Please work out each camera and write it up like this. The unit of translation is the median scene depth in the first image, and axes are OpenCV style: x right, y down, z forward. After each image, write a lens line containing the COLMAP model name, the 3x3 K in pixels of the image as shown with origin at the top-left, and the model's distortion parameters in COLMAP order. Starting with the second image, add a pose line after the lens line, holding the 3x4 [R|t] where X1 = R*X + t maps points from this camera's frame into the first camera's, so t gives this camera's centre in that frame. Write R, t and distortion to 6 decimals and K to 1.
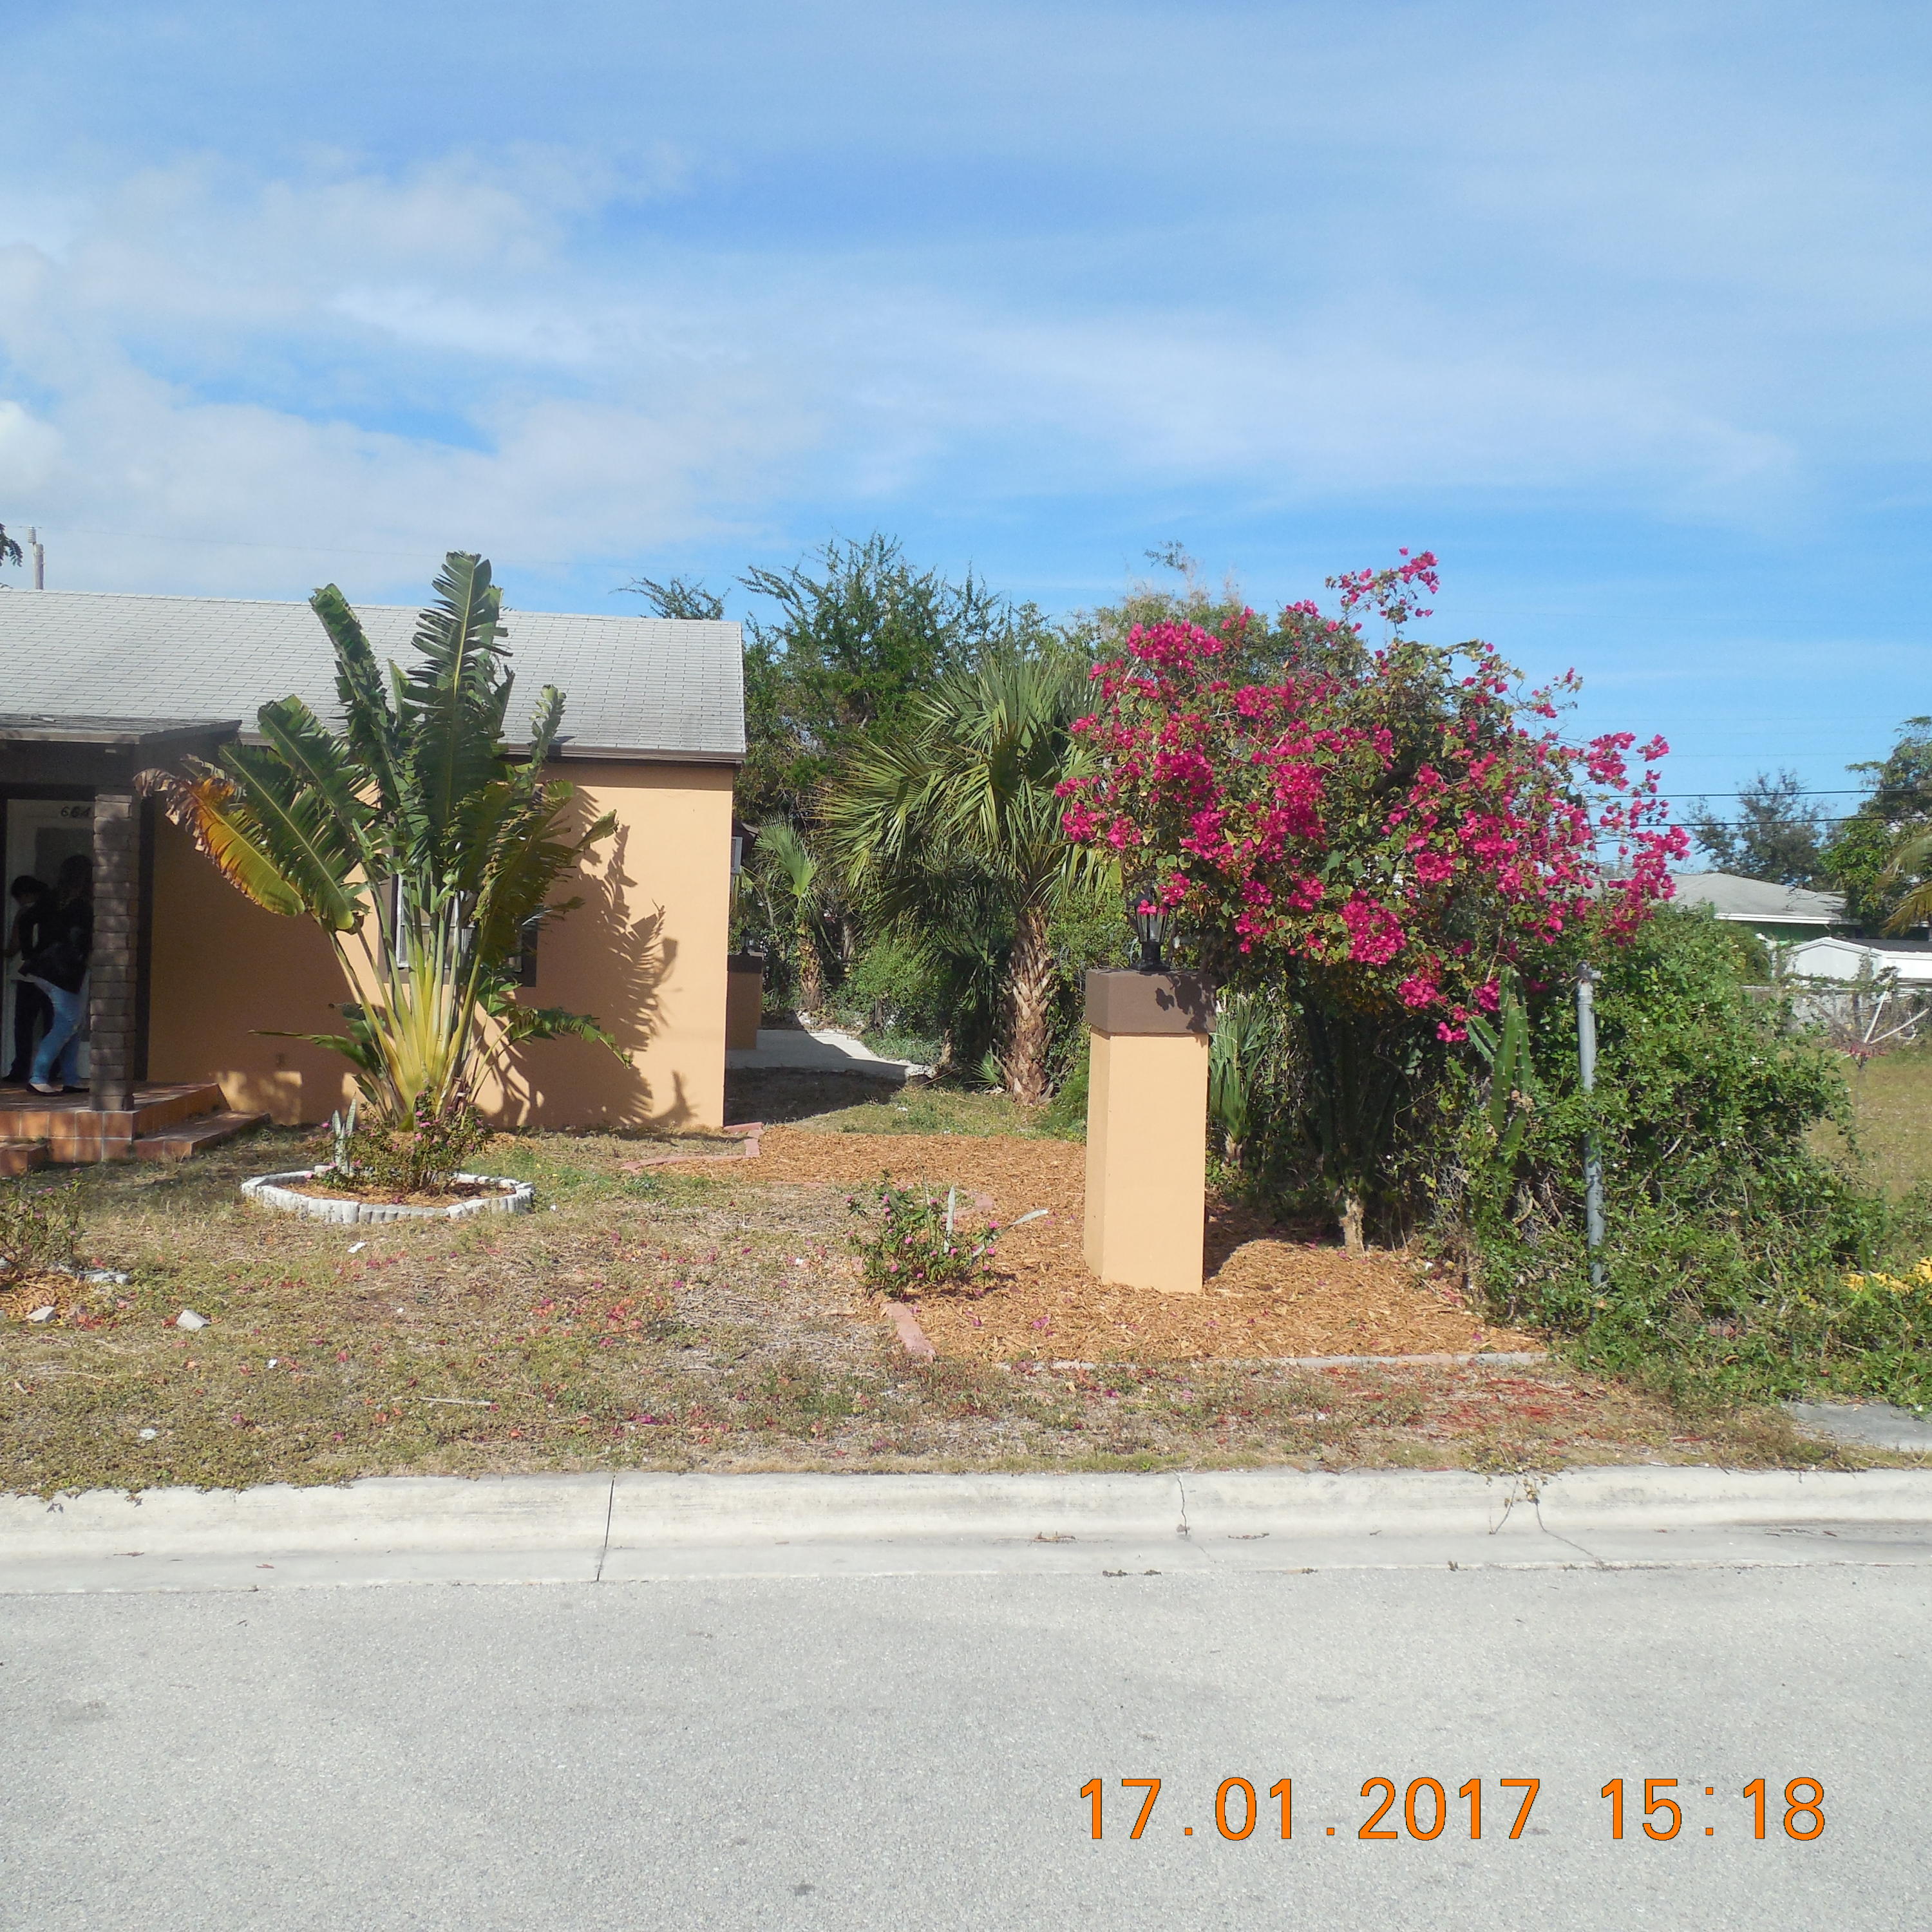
lens RADIAL K [[1963.3, 0, 962.7], [0, 1963.3, 962.8], [0, 0, 1]] dist [0.001092, 0.000000]
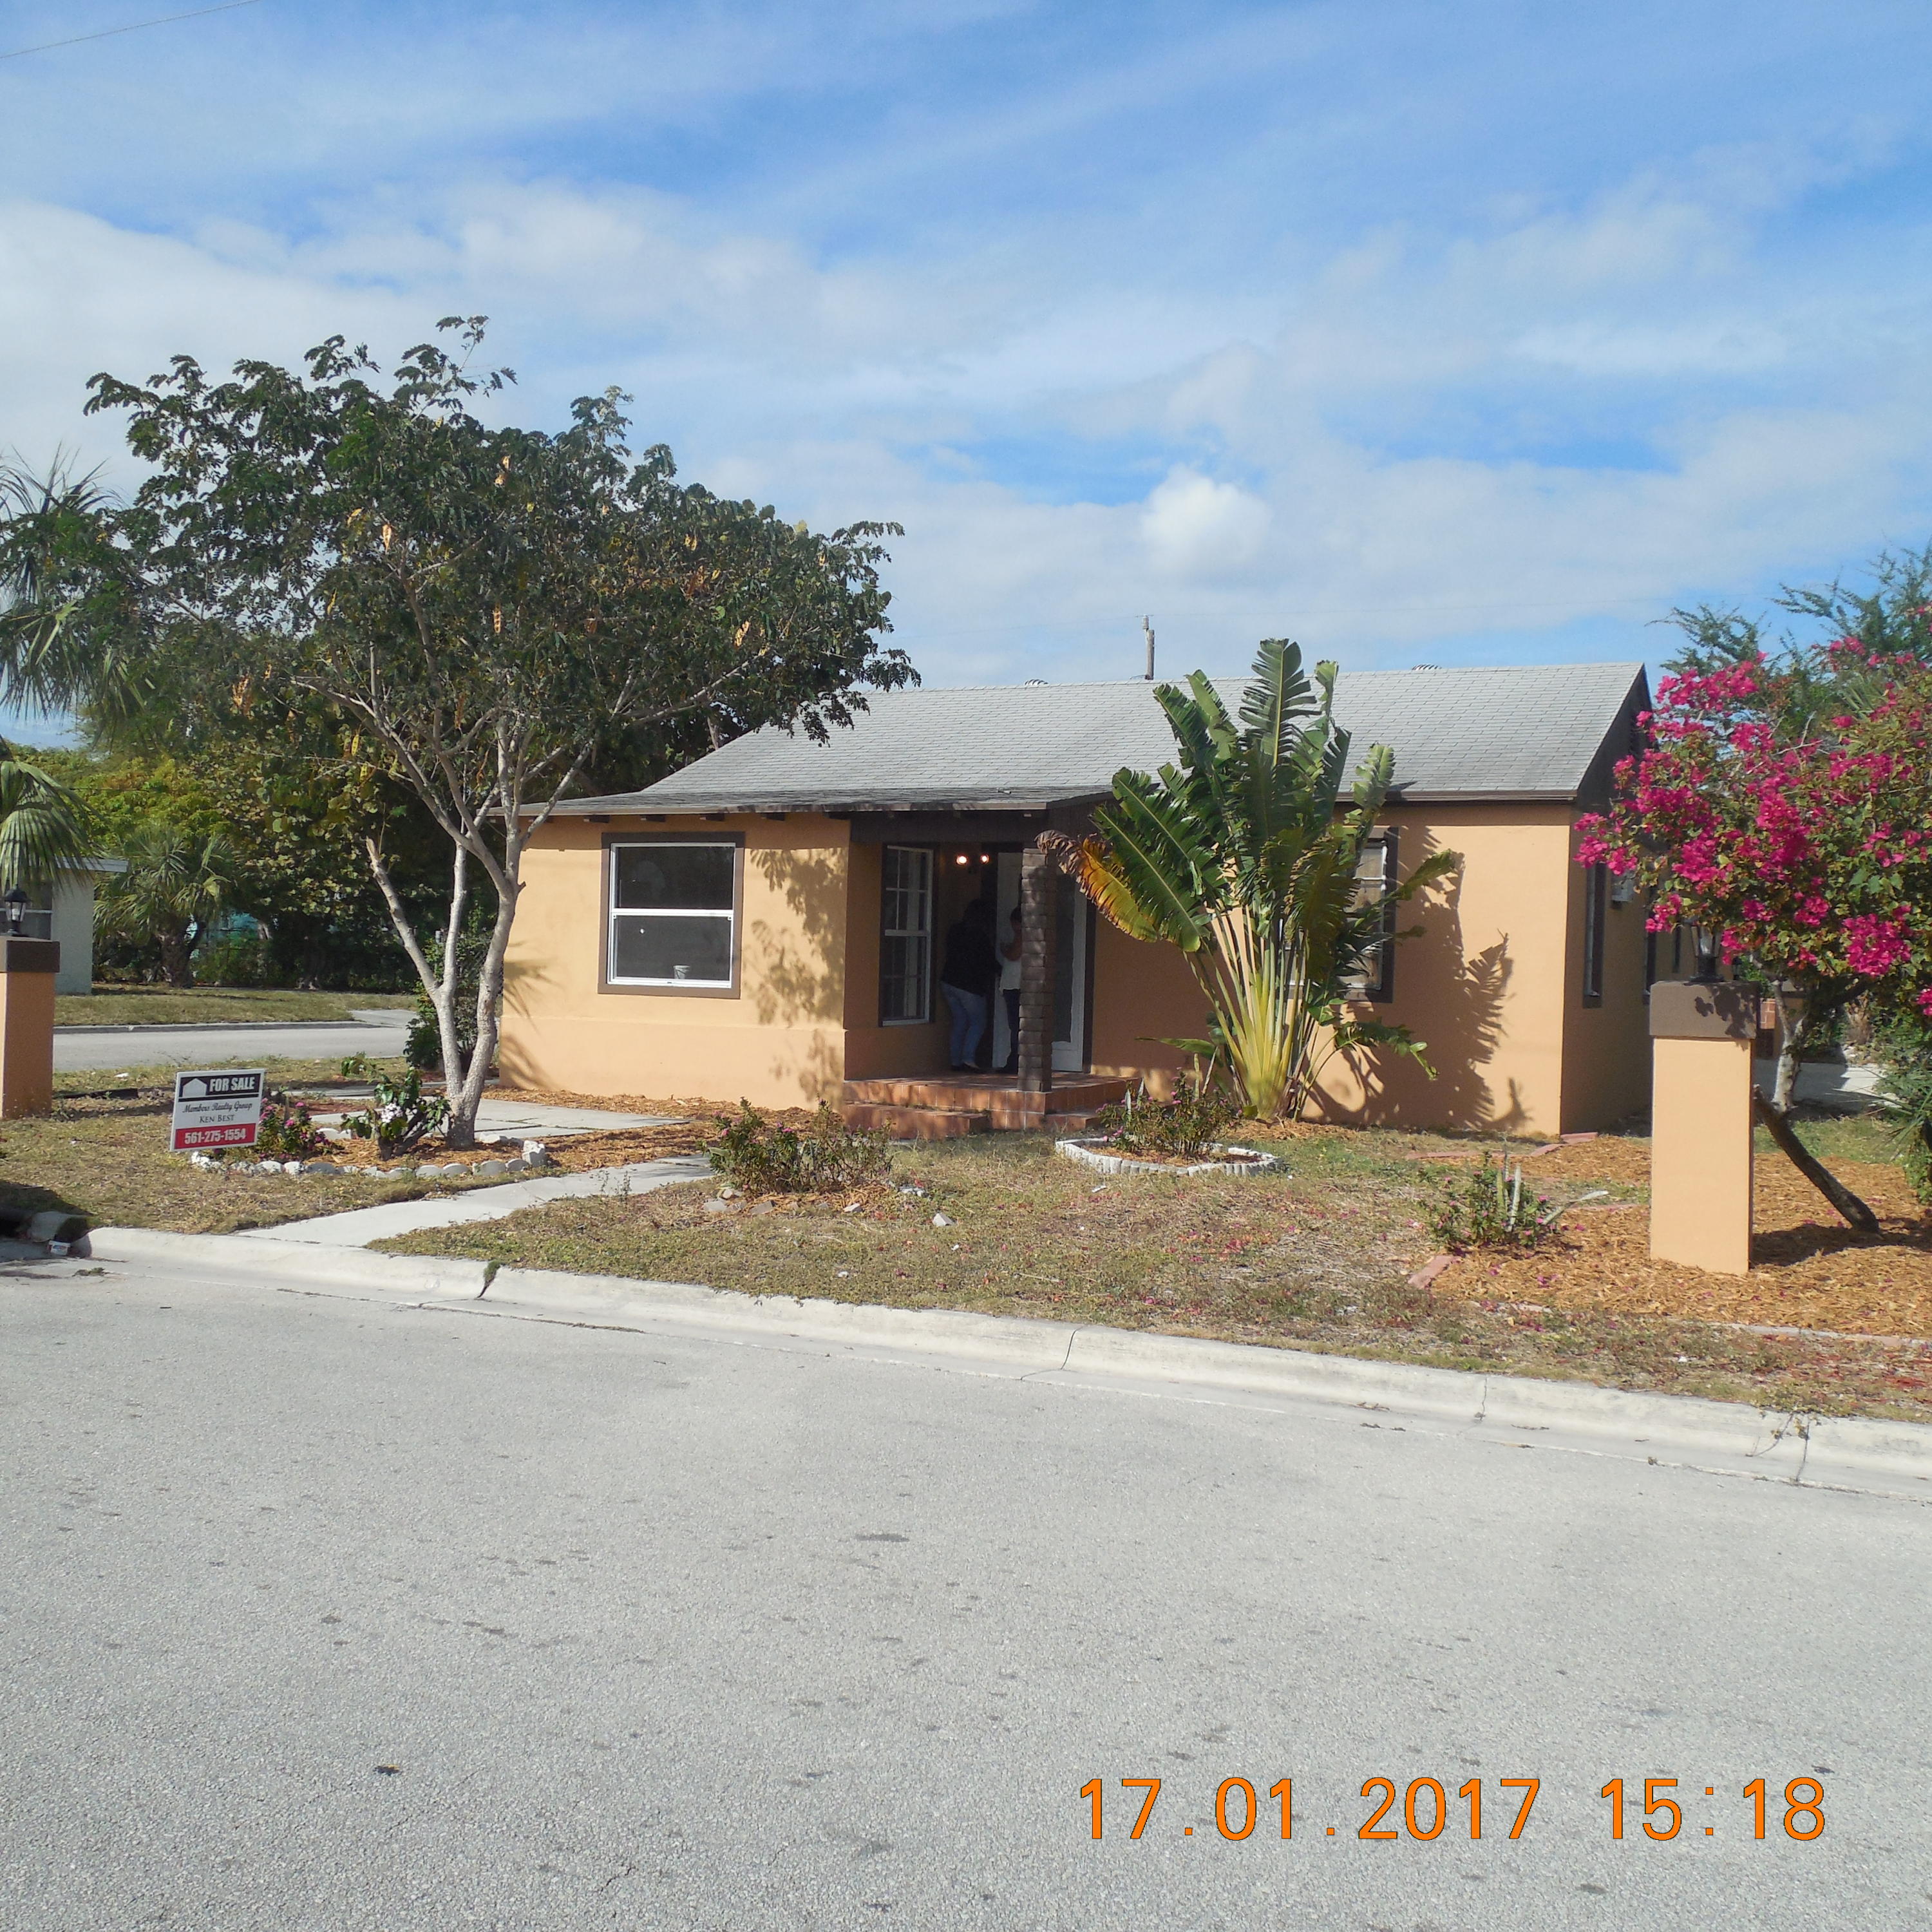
lens RADIAL K [[1963.3, 0, 969.7], [0, 1963.3, 963.5], [0, 0, 1]] dist [0.001092, 0.000000]
pose [[0.837188, 0.001686, -0.546912, 0.241863], [-0.010796, 0.999851, -0.013445, 0.008838], [0.546808, 0.017160, 0.837082, -0.108854]]
